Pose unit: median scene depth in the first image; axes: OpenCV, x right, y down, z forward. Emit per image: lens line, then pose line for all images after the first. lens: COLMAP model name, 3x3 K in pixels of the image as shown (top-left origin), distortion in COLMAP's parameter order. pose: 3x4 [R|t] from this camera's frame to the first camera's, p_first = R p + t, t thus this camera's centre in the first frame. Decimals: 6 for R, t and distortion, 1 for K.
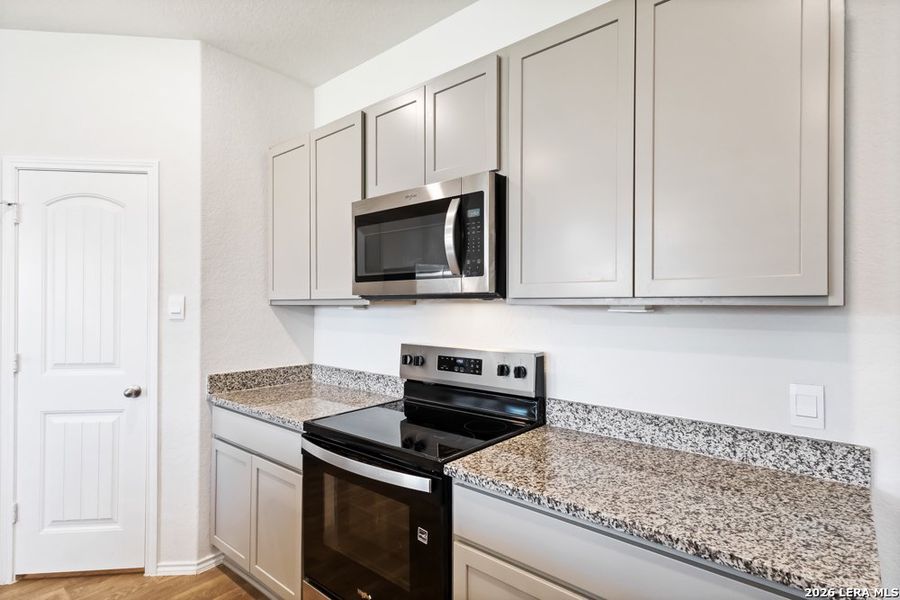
lens RADIAL K [[464.7, 0, 453.1], [0, 464.7, 302.5], [0, 0, 1]] dist [0.019493, -0.002716]
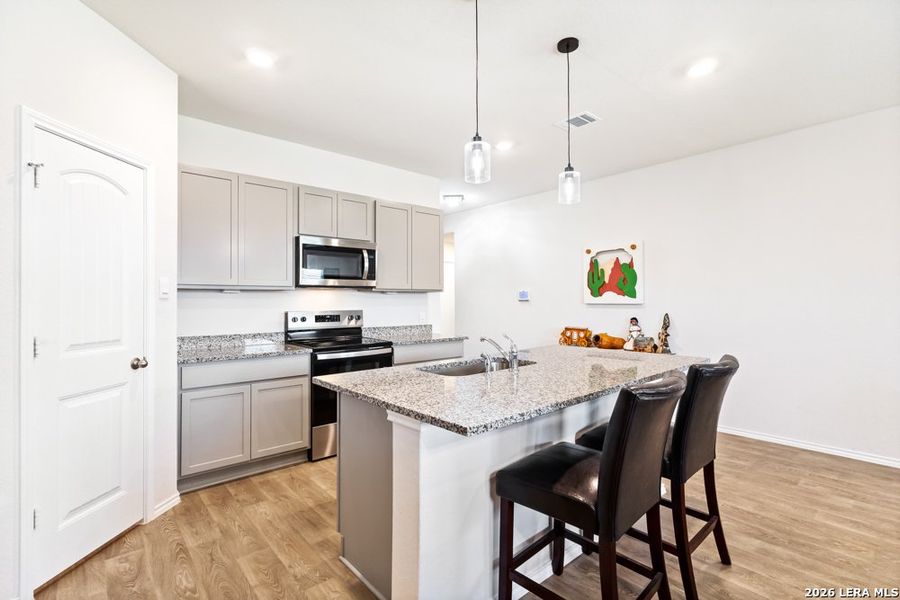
lens RADIAL K [[420.9, 0, 449.5], [0, 420.9, 296.6], [0, 0, 1]] dist [-0.003801, 0.002664]
pose [[0.147625, 0.005853, 0.989026, -1.580014], [-0.002747, 0.999981, -0.005508, 0.035817], [-0.989040, -0.001904, 0.147639, 0.128527]]
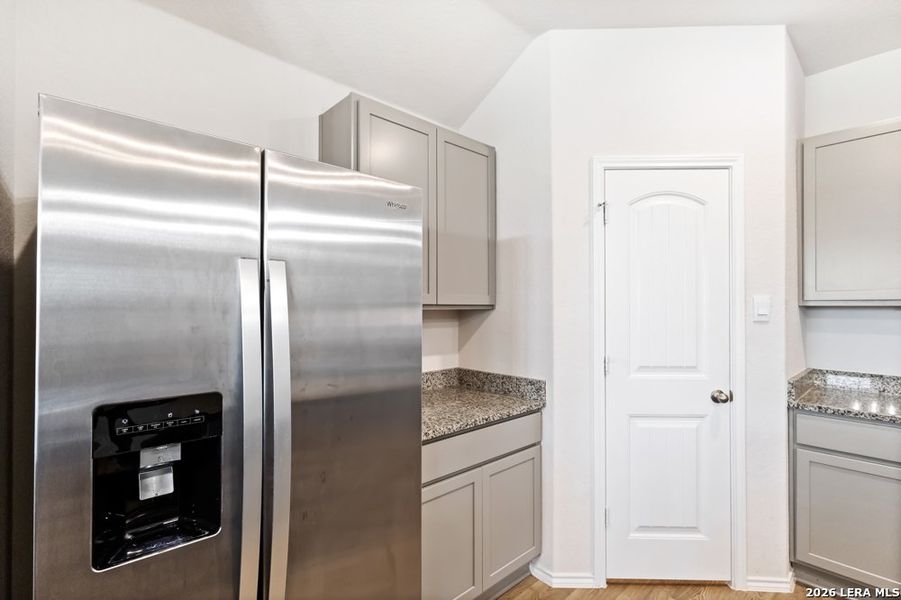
lens RADIAL K [[421.3, 0, 452.2], [0, 421.3, 305.0], [0, 0, 1]] dist [-0.003801, 0.002664]
pose [[0.993563, -0.001306, -0.113269, -1.143202], [0.001479, 0.999998, 0.001445, 0.000968], [0.113267, -0.001604, 0.993563, 0.089494]]
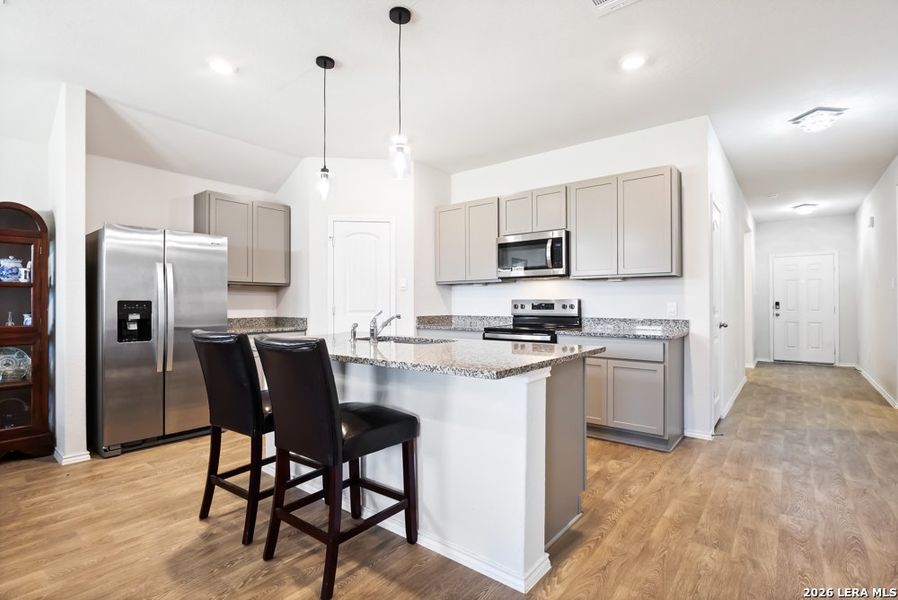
lens RADIAL K [[434.3, 0, 449.8], [0, 434.3, 301.1], [0, 0, 1]] dist [-0.006380, 0.003137]
pose [[0.999289, -0.004390, 0.037451, -0.465218], [0.004404, 0.999990, -0.000289, 0.090359], [-0.037450, 0.000454, 0.999298, -1.022826]]
